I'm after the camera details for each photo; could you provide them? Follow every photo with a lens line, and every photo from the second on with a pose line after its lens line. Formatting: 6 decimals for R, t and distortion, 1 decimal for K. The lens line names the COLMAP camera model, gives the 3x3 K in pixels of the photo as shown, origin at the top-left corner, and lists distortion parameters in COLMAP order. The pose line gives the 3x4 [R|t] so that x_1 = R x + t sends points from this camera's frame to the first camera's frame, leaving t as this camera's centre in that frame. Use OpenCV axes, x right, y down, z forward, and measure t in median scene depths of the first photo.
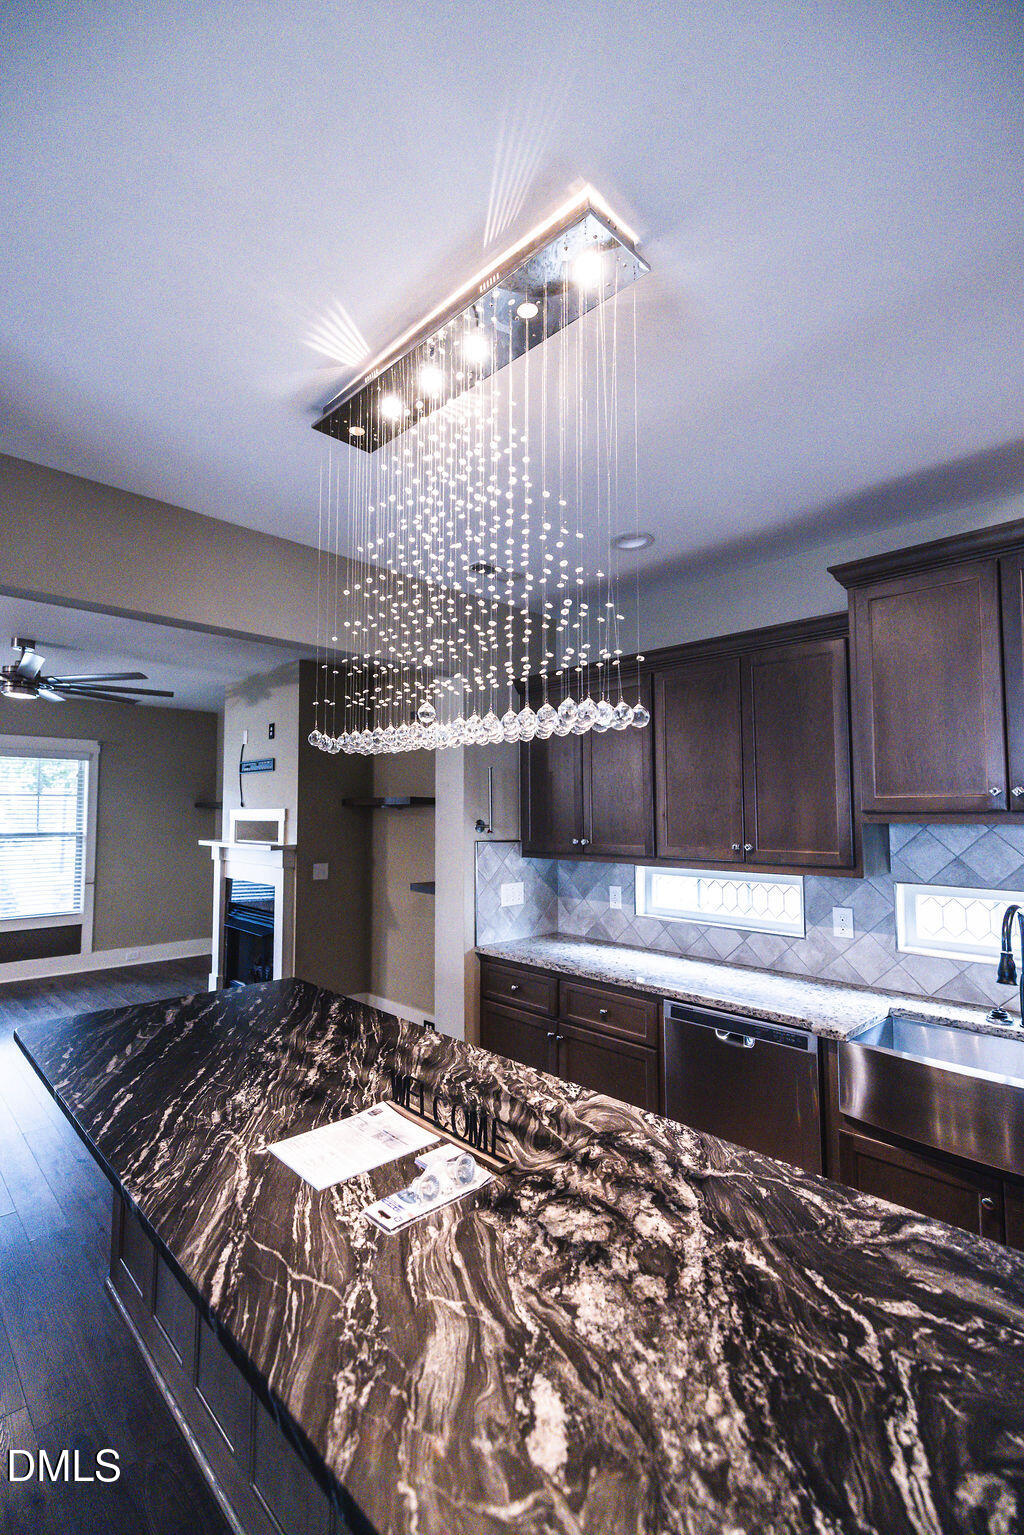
lens RADIAL K [[679.4, 0, 500.3], [0, 679.4, 773.1], [0, 0, 1]] dist [0.000595, 0.000166]
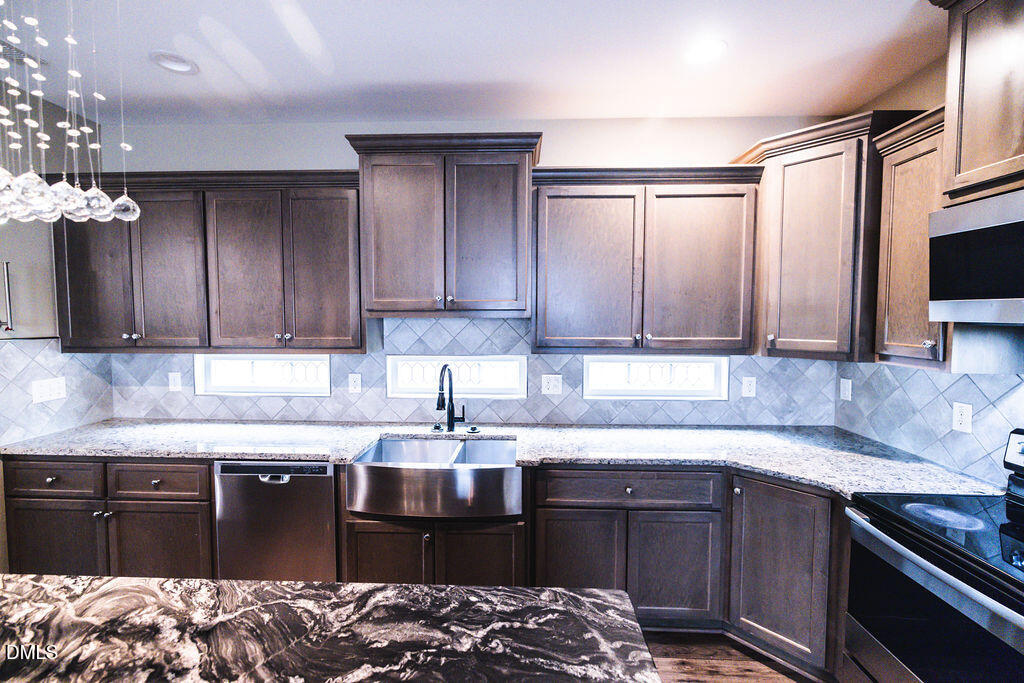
lens RADIAL K [[438.9, 0, 510.0], [0, 438.9, 333.8], [0, 0, 1]] dist [-0.001123, 0.000373]
pose [[0.713865, -0.033551, 0.699480, 0.084870], [-0.043913, 0.994741, 0.092530, 0.006175], [-0.698906, -0.096770, 0.708637, 0.092598]]
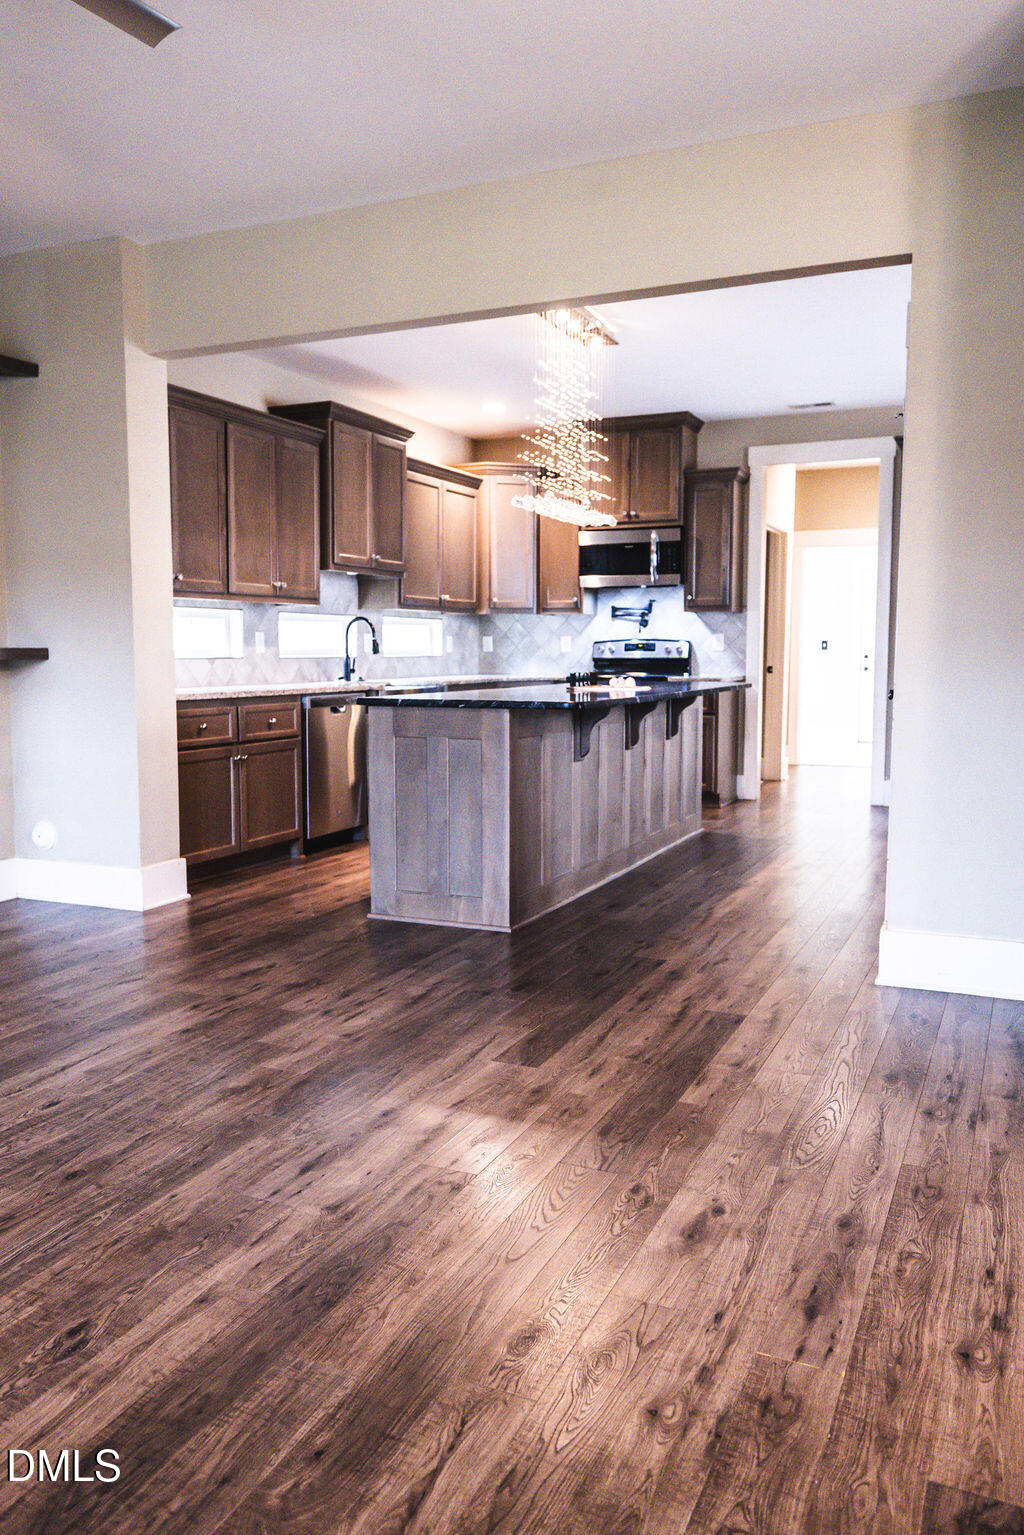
lens RADIAL K [[1191.2, 0, 525.1], [0, 1191.2, 770.4], [0, 0, 1]] dist [0.008651, 0.002968]
pose [[-0.394767, -0.095178, 0.913838, -2.365478], [-0.057395, 0.995232, 0.078862, 0.308740], [-0.916987, -0.021317, -0.398348, 1.757655]]
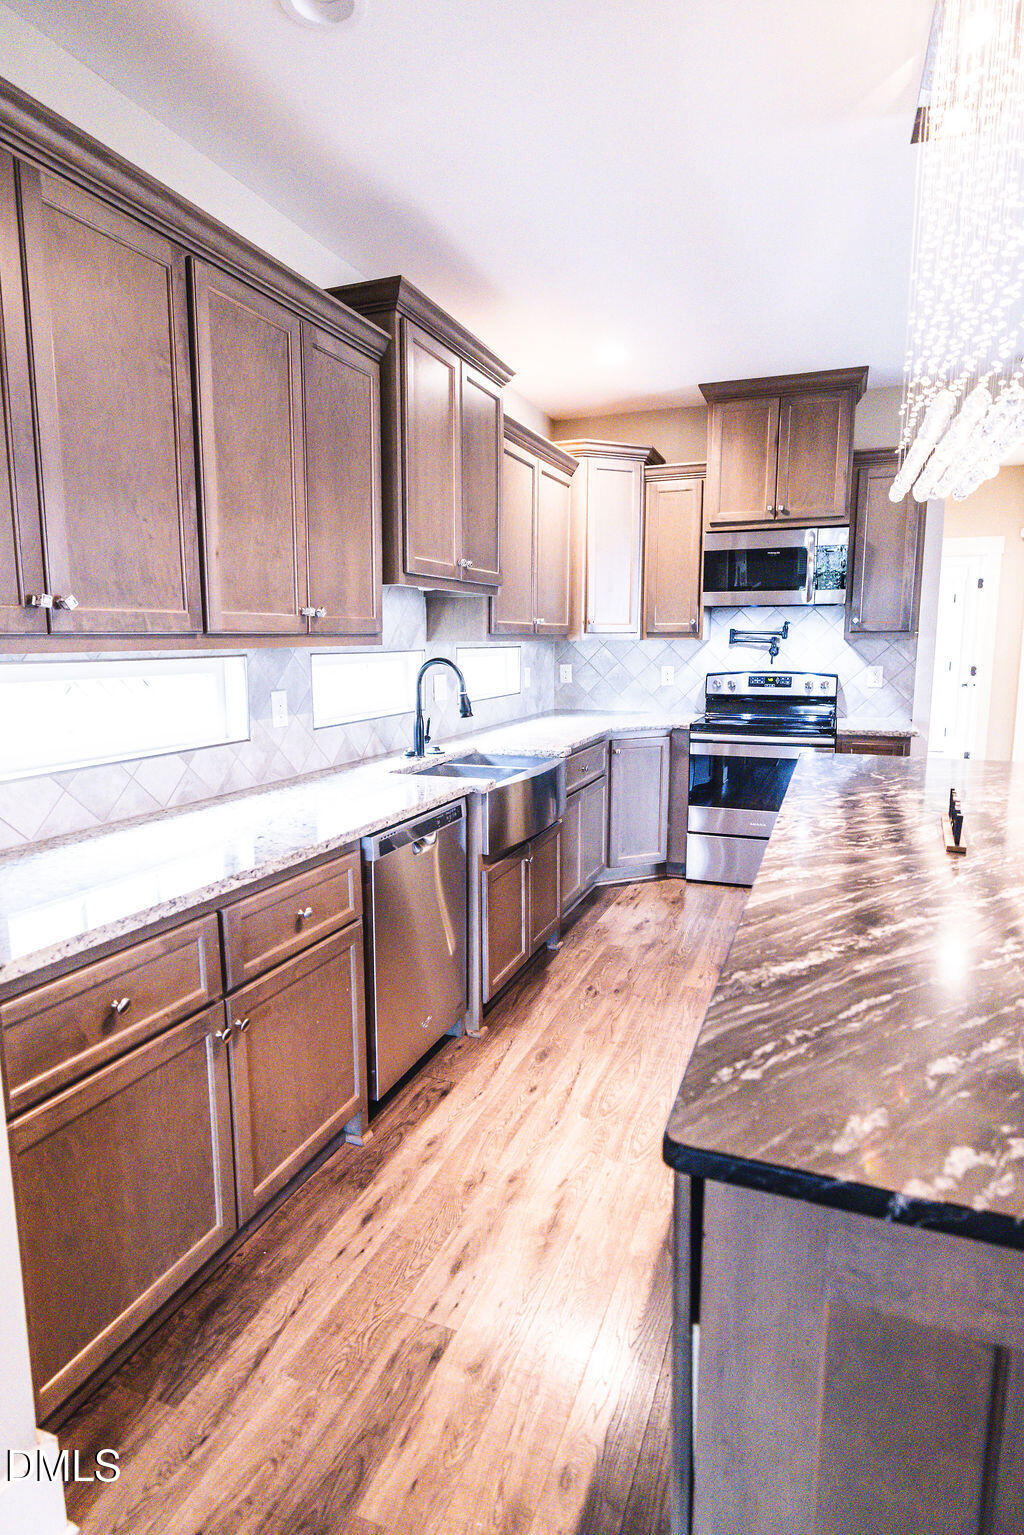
lens RADIAL K [[828.4, 0, 514.0], [0, 828.4, 765.8], [0, 0, 1]] dist [-0.018279, -0.000118]
pose [[-0.429318, -0.138017, 0.892545, -0.614505], [-0.053123, 0.990402, 0.127596, 0.174694], [-0.901590, 0.007365, -0.432530, 1.406258]]
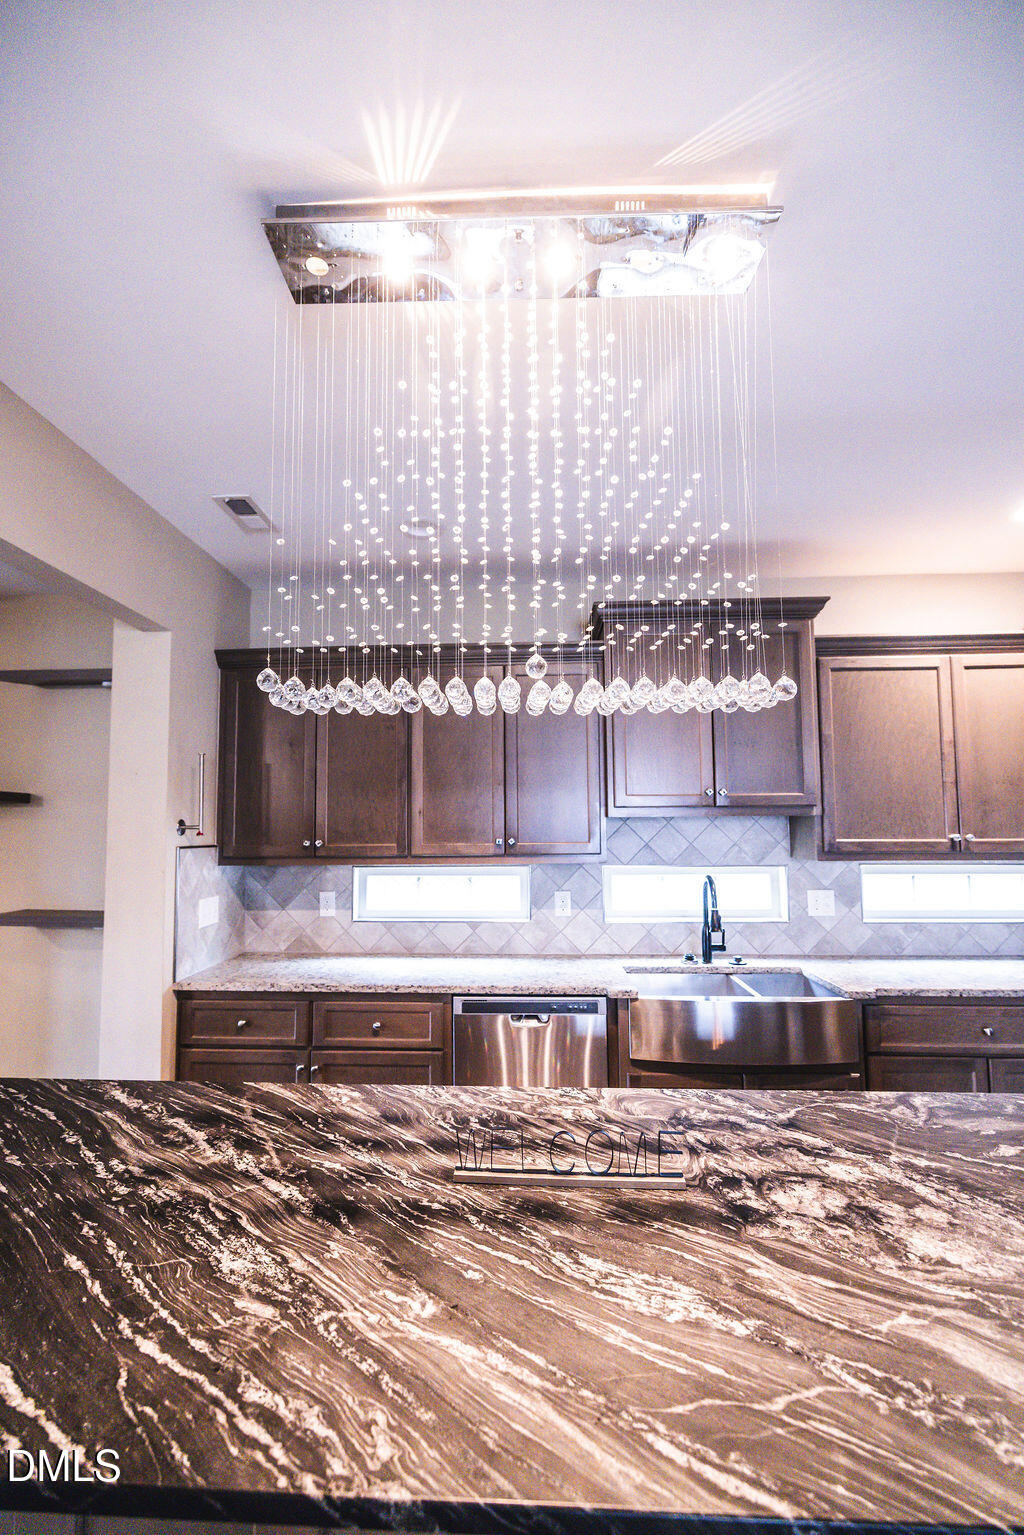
lens RADIAL K [[657.9, 0, 498.9], [0, 657.9, 775.3], [0, 0, 1]] dist [-0.001123, 0.000373]
pose [[0.724966, 0.045599, 0.687274, -0.440649], [-0.034374, 0.998958, -0.030020, 0.042735], [-0.687927, -0.001860, 0.725778, 0.298736]]
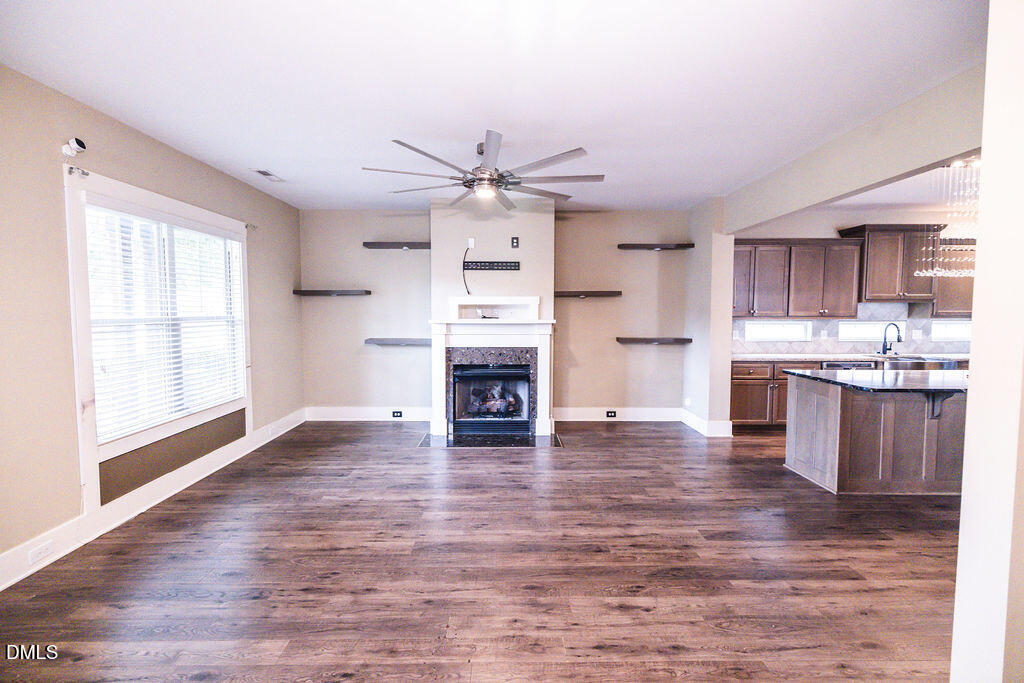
lens RADIAL K [[438.9, 0, 504.3], [0, 438.9, 331.2], [0, 0, 1]] dist [-0.001123, 0.000373]
pose [[0.680194, -0.038094, 0.732042, -2.397740], [-0.044647, 0.994642, 0.093244, 0.095657], [-0.731671, -0.096107, 0.674848, 0.851426]]
